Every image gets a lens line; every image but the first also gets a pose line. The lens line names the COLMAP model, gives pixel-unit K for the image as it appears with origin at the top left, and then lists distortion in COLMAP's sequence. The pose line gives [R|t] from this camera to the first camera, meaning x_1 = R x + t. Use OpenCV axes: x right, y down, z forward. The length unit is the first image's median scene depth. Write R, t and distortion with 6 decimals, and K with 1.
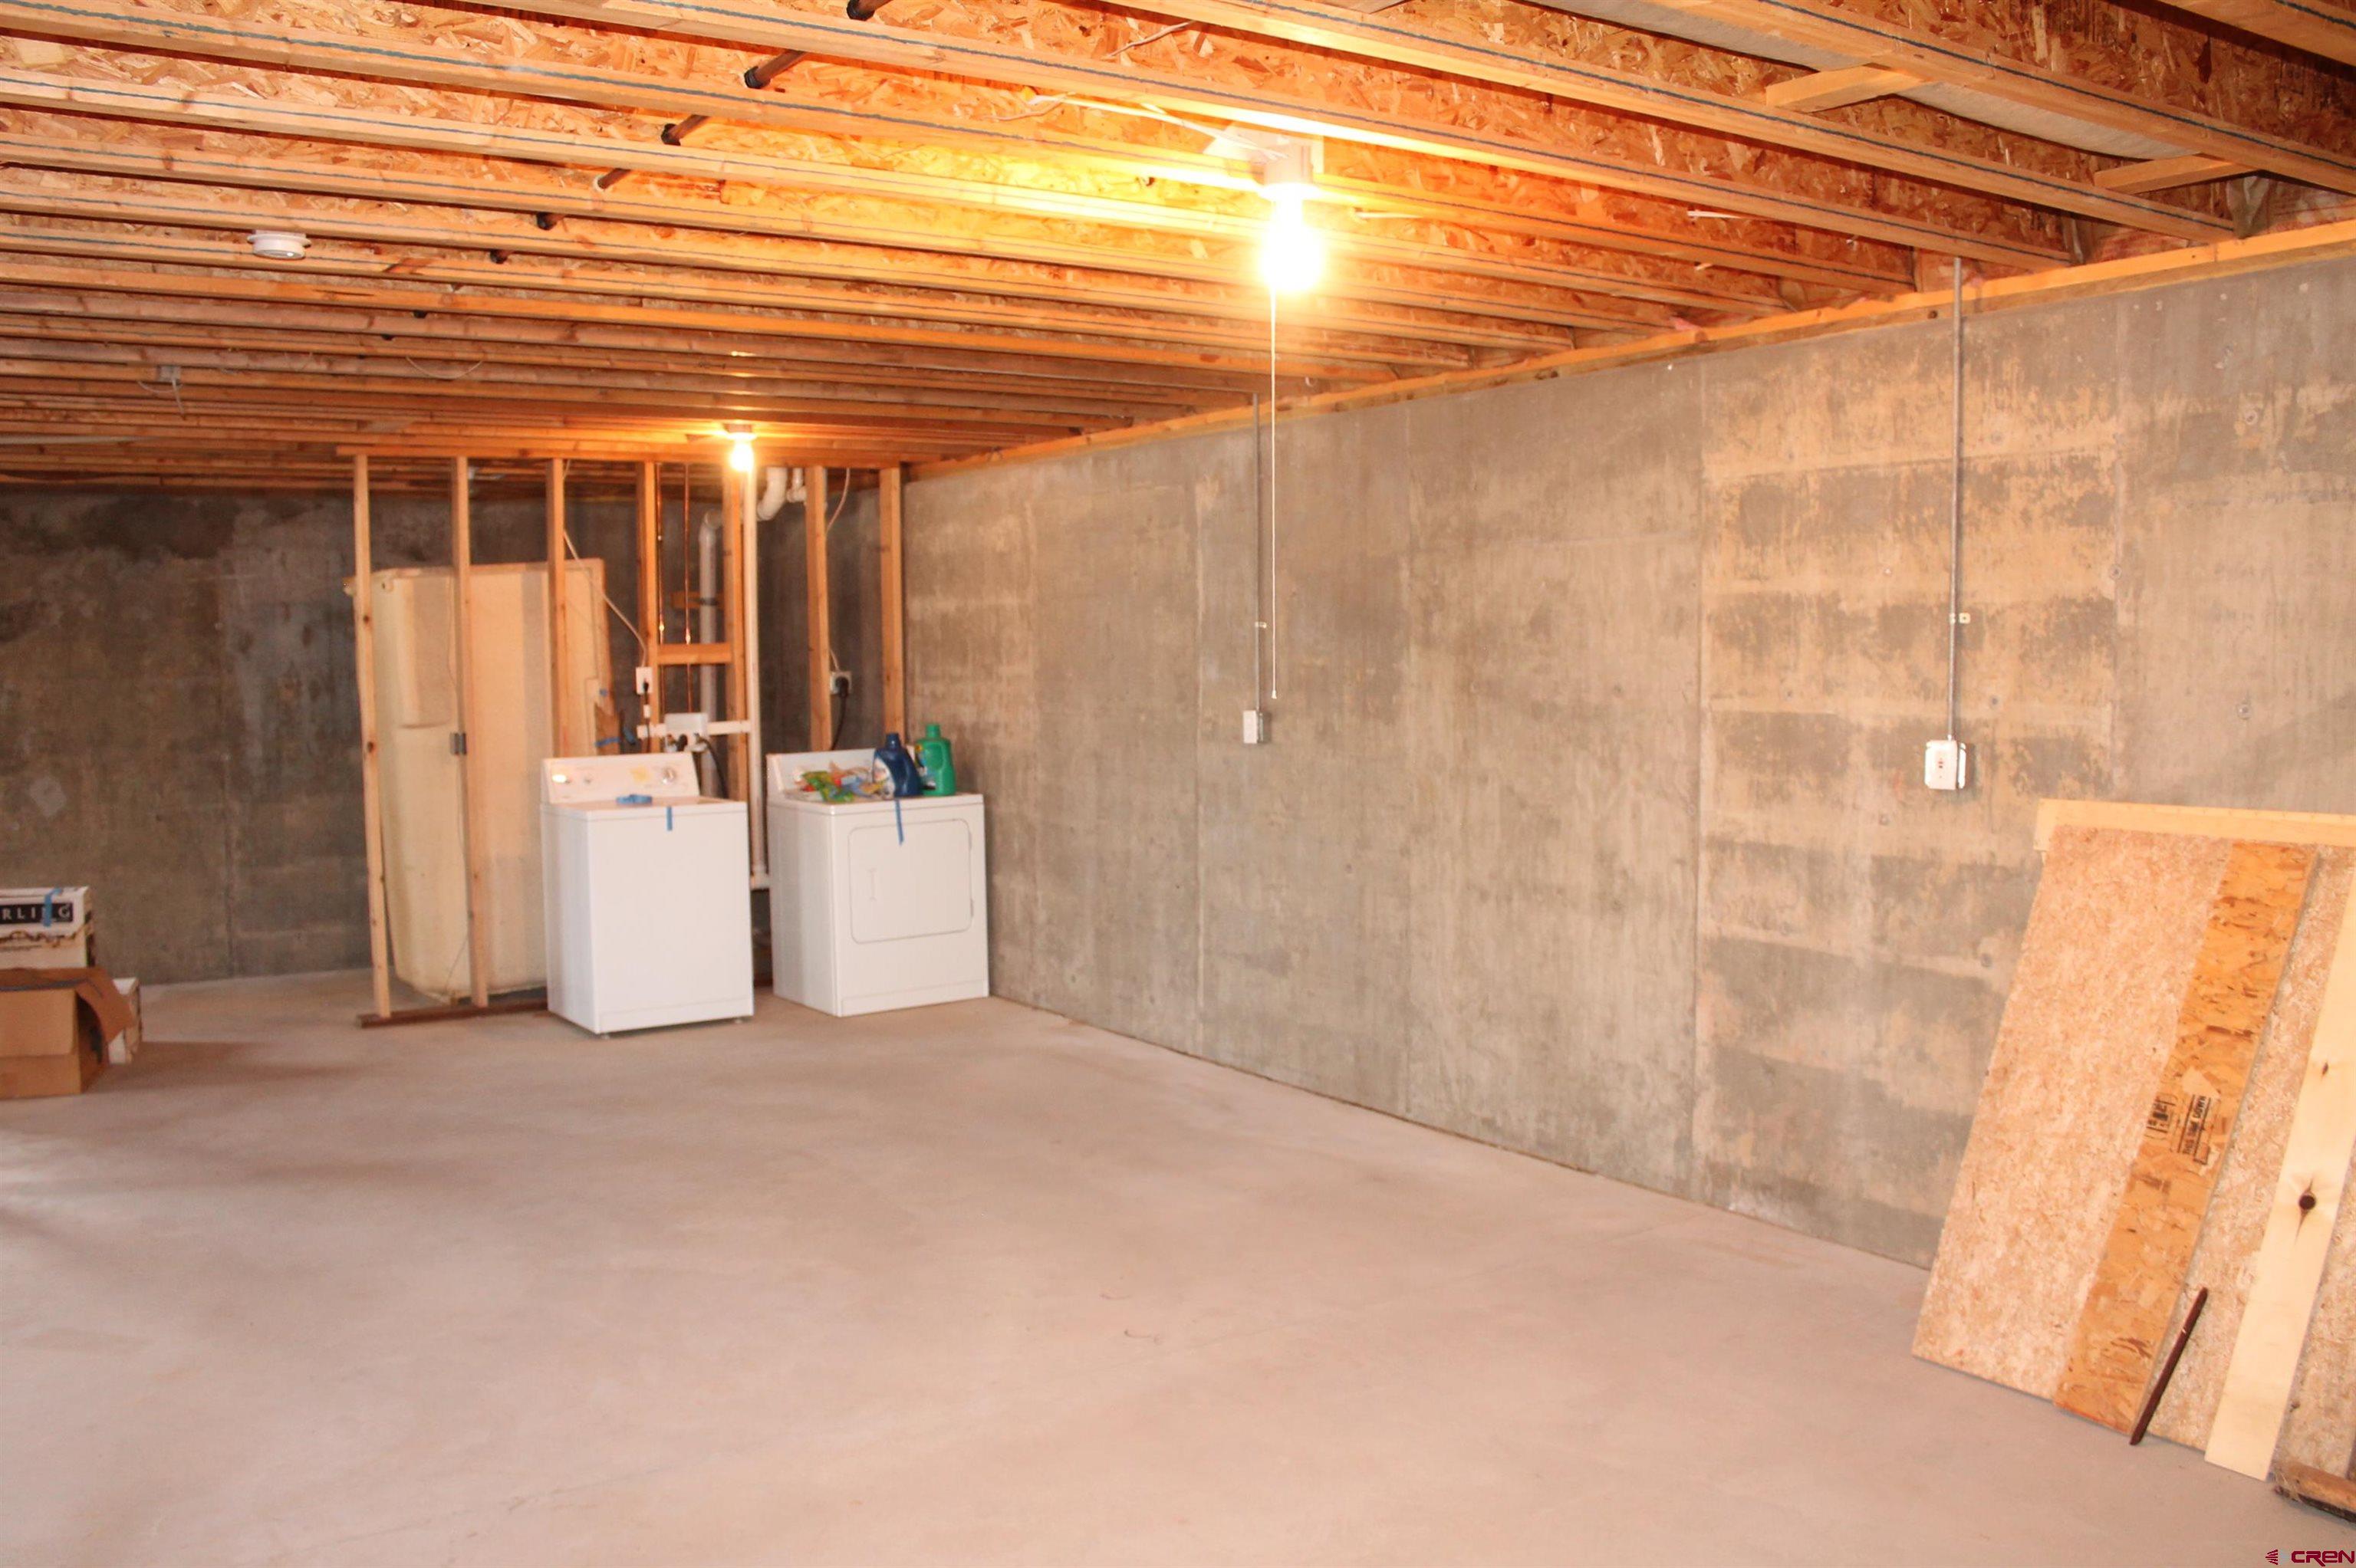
lens RADIAL K [[1996.8, 0, 1162.9], [0, 1996.8, 787.2], [0, 0, 1]] dist [-0.163835, 0.153047]
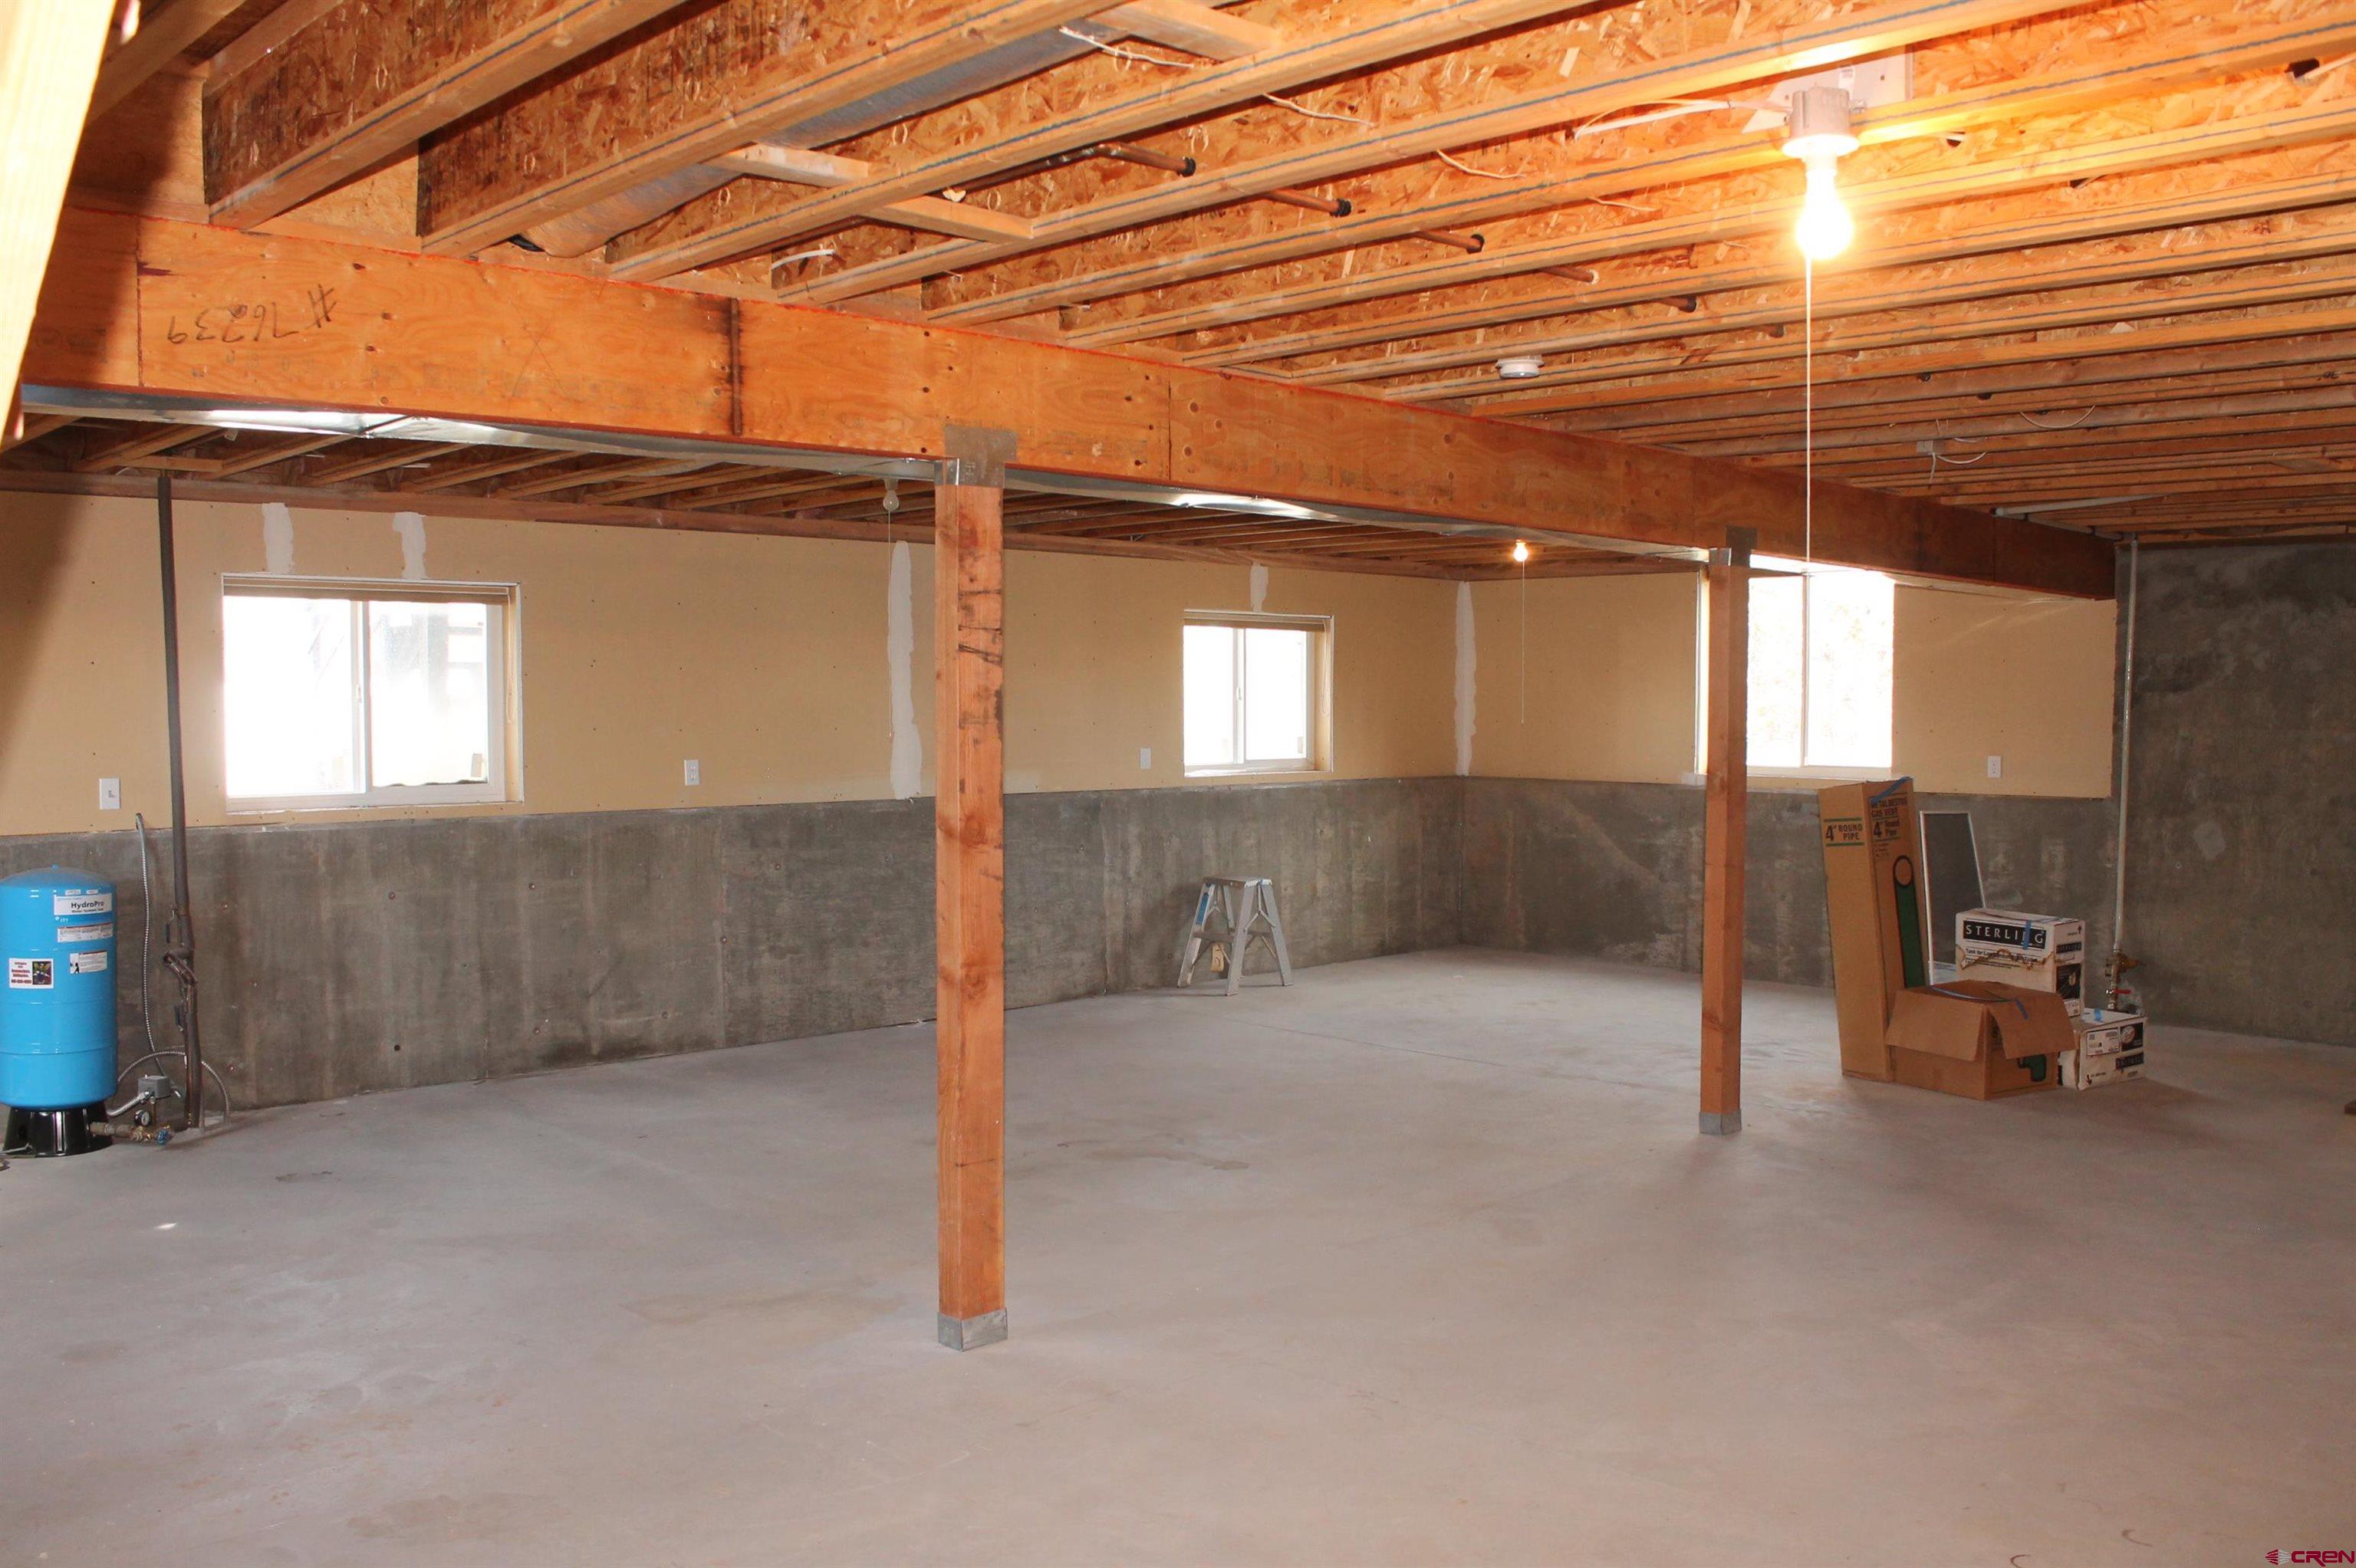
lens RADIAL K [[1996.8, 0, 1162.9], [0, 1996.8, 787.2], [0, 0, 1]] dist [-0.163835, 0.153047]
pose [[0.190669, 0.053430, -0.980199, 0.335383], [-0.079496, 0.996079, 0.038832, -0.019427], [0.978430, 0.070517, 0.194169, 0.244406]]
